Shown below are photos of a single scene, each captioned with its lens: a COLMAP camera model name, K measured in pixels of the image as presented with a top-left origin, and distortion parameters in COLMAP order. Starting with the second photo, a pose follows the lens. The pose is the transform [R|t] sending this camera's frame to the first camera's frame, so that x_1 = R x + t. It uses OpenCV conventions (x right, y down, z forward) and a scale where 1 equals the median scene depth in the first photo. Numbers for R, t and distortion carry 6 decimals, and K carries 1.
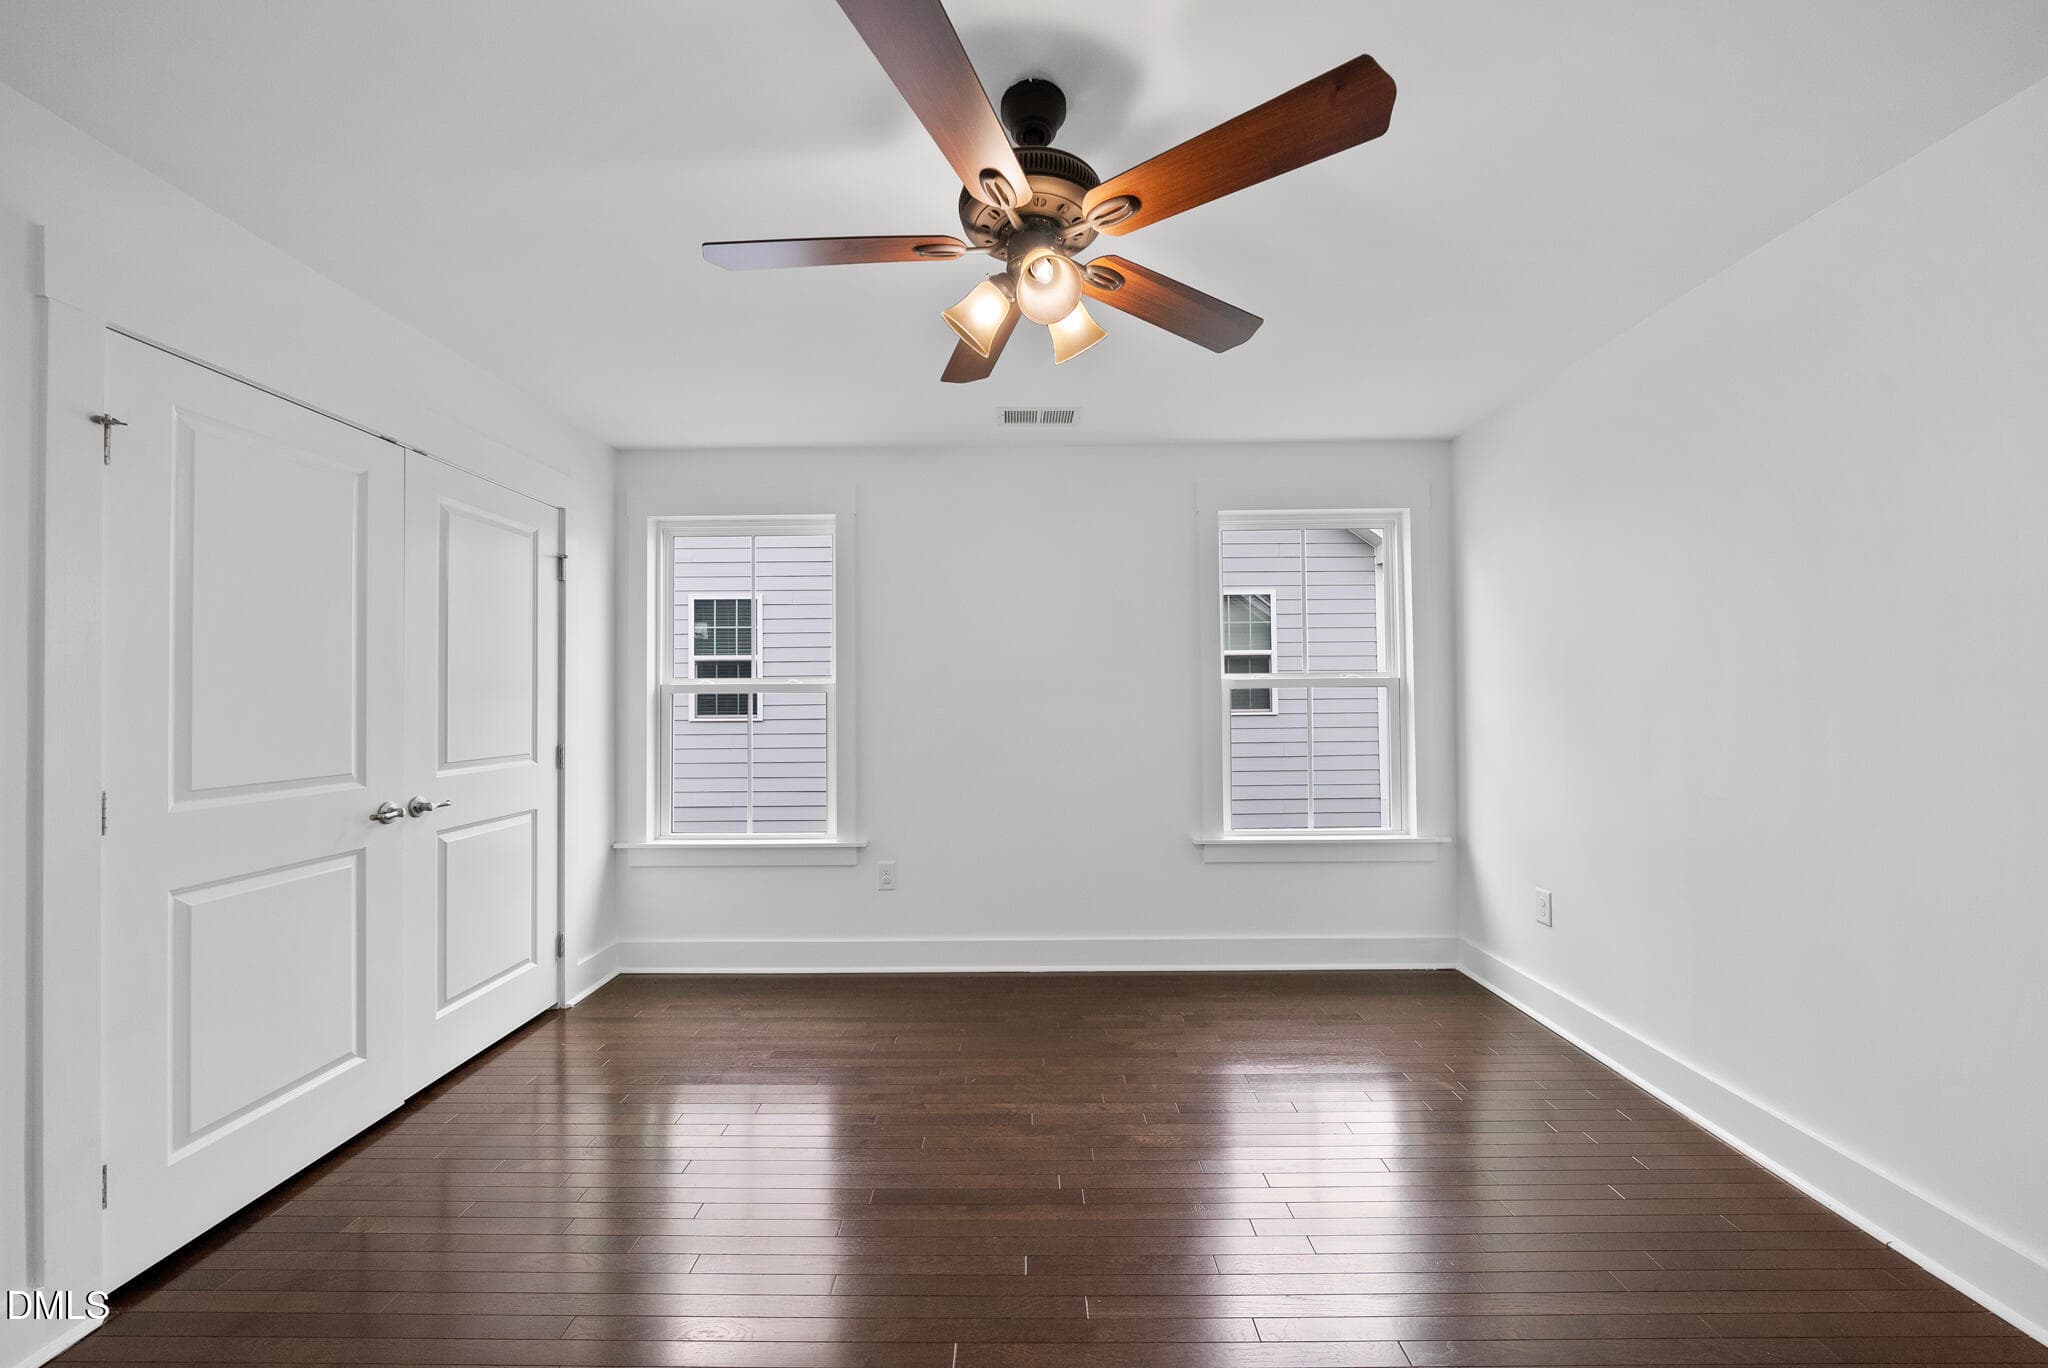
lens RADIAL K [[728.1, 0, 1029.8], [0, 728.1, 685.7], [0, 0, 1]] dist [0.001508, 0.000120]
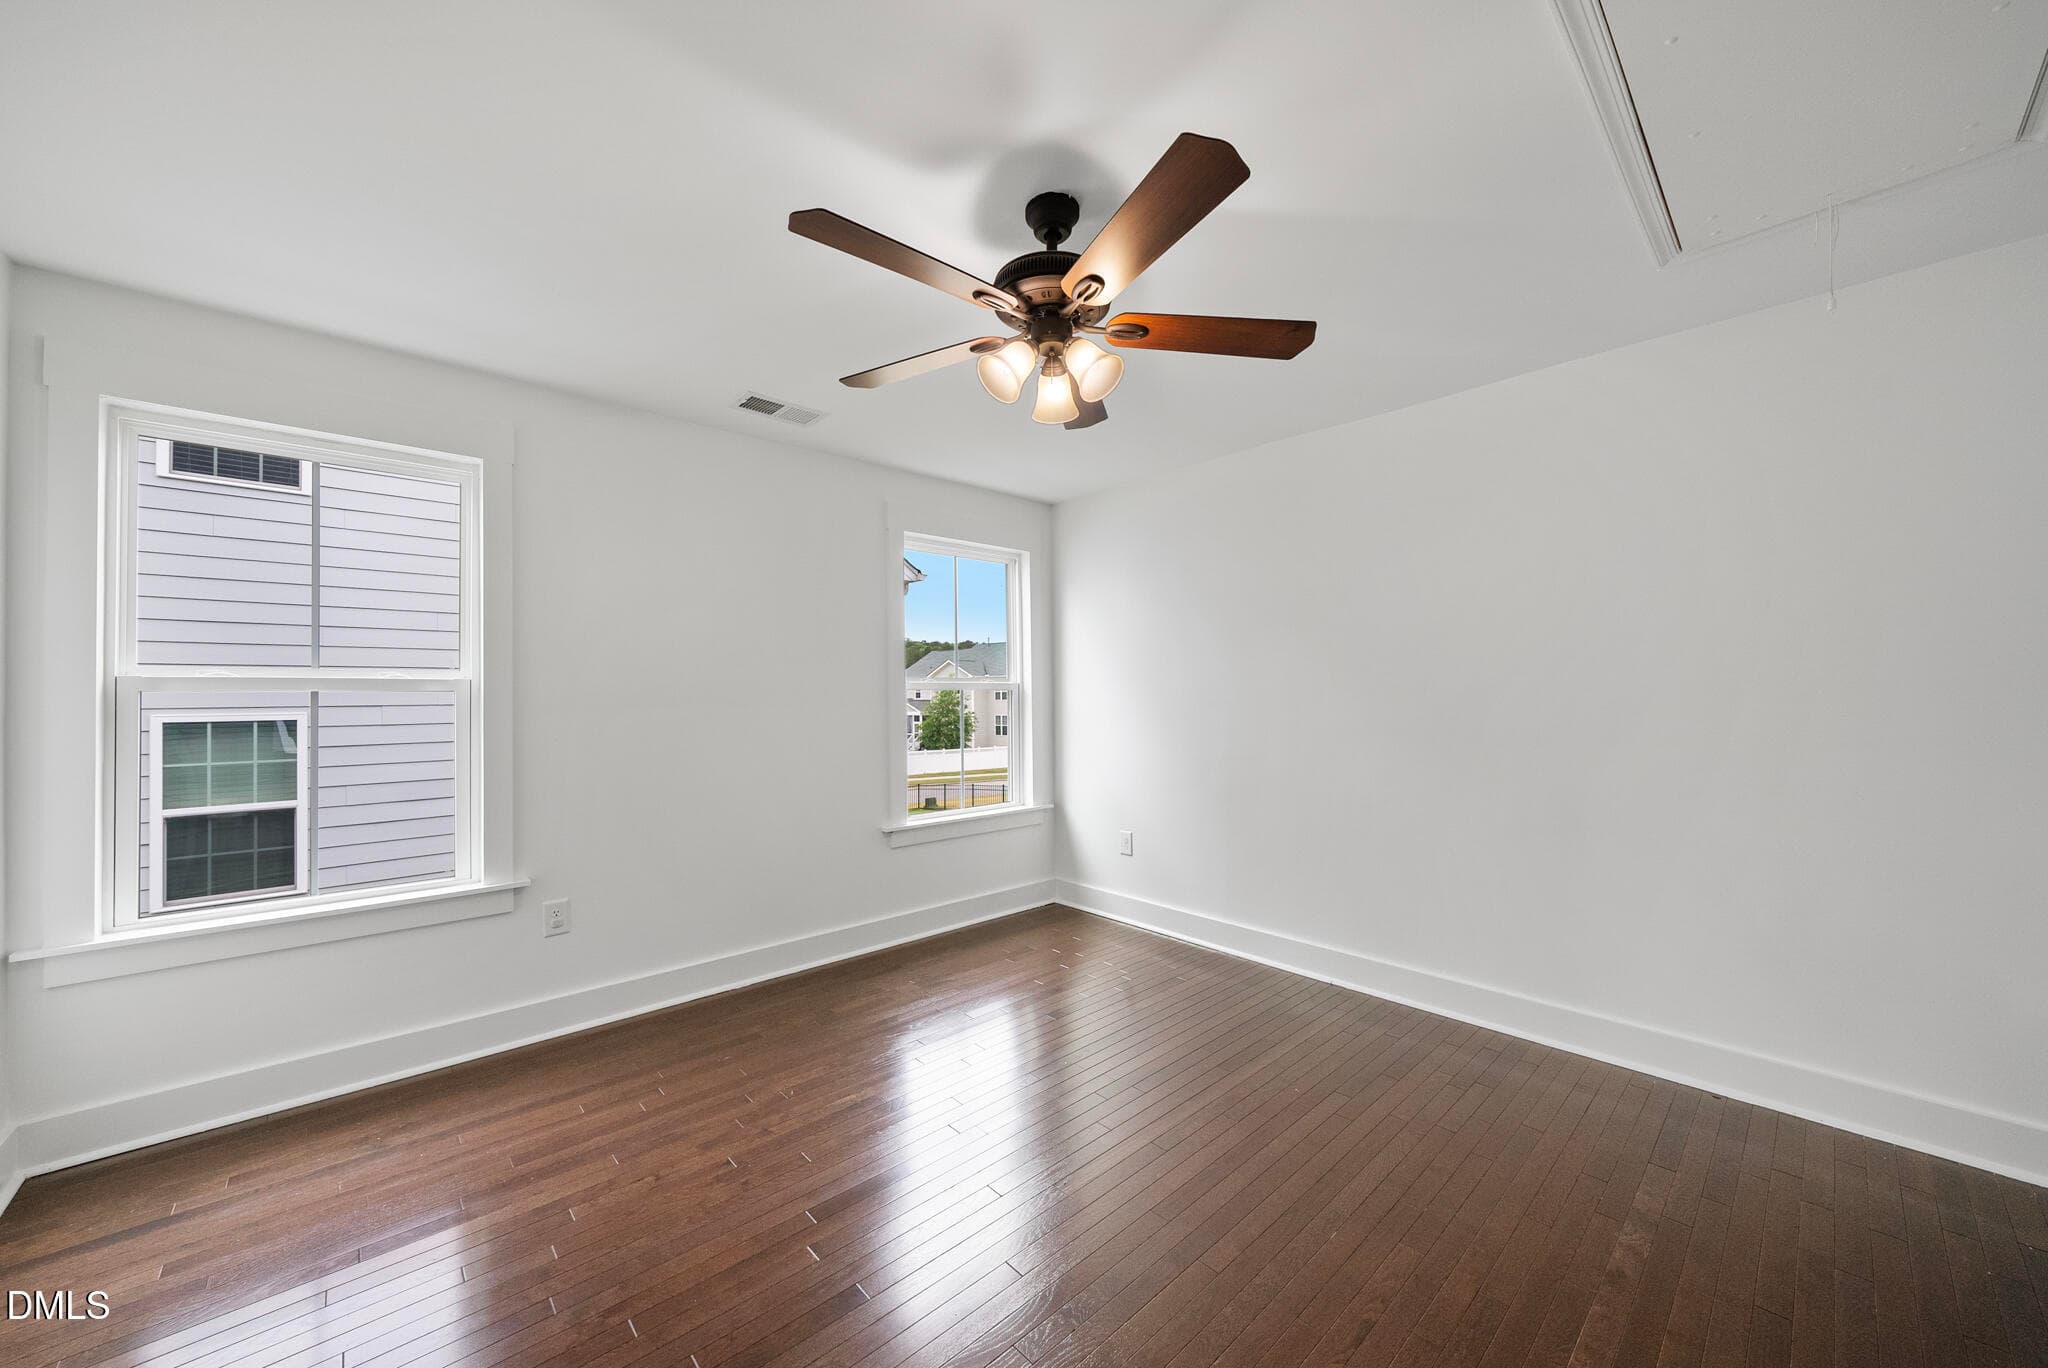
lens RADIAL K [[728.1, 0, 1008.2], [0, 728.1, 683.9], [0, 0, 1]] dist [0.001508, 0.000120]
pose [[0.751356, 0.014375, 0.659741, -0.360350], [-0.011523, 0.999896, -0.008664, 0.001783], [-0.659797, -0.001093, 0.751443, 0.057218]]
